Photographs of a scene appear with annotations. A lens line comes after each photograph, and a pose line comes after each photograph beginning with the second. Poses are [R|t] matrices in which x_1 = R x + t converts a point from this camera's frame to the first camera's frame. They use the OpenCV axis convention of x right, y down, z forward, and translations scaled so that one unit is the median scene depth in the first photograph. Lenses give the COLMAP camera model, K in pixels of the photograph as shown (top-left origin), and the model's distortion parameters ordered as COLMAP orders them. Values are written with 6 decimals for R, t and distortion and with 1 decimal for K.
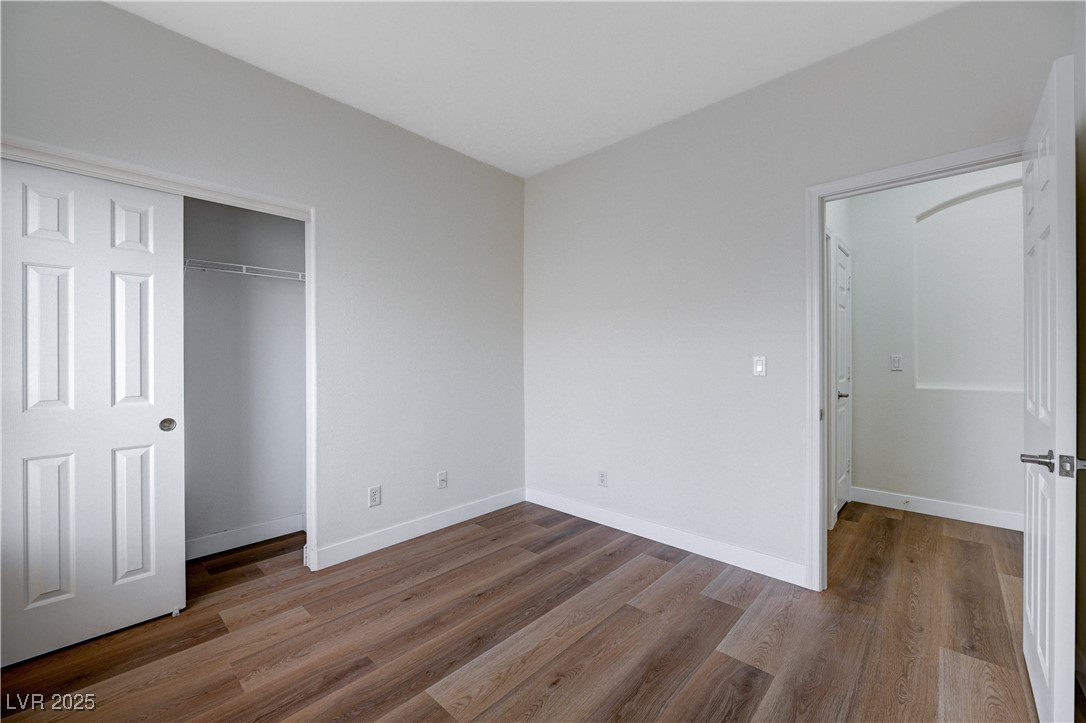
lens RADIAL K [[436.1, 0, 533.5], [0, 436.1, 359.3], [0, 0, 1]] dist [-0.001712, -0.000137]
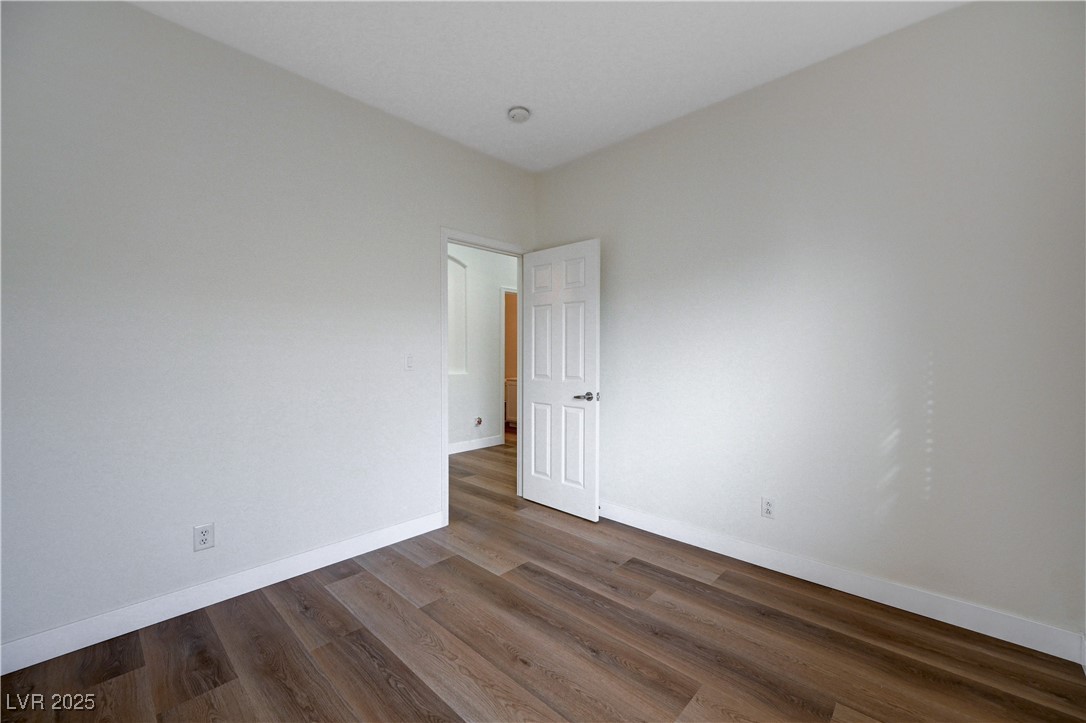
lens RADIAL K [[436.1, 0, 546.7], [0, 436.1, 359.0], [0, 0, 1]] dist [-0.001712, -0.000137]
pose [[0.011527, -0.010464, 0.999879, -0.724307], [0.011894, 0.999876, 0.010327, -0.005246], [-0.999863, 0.011774, 0.011650, 0.667279]]
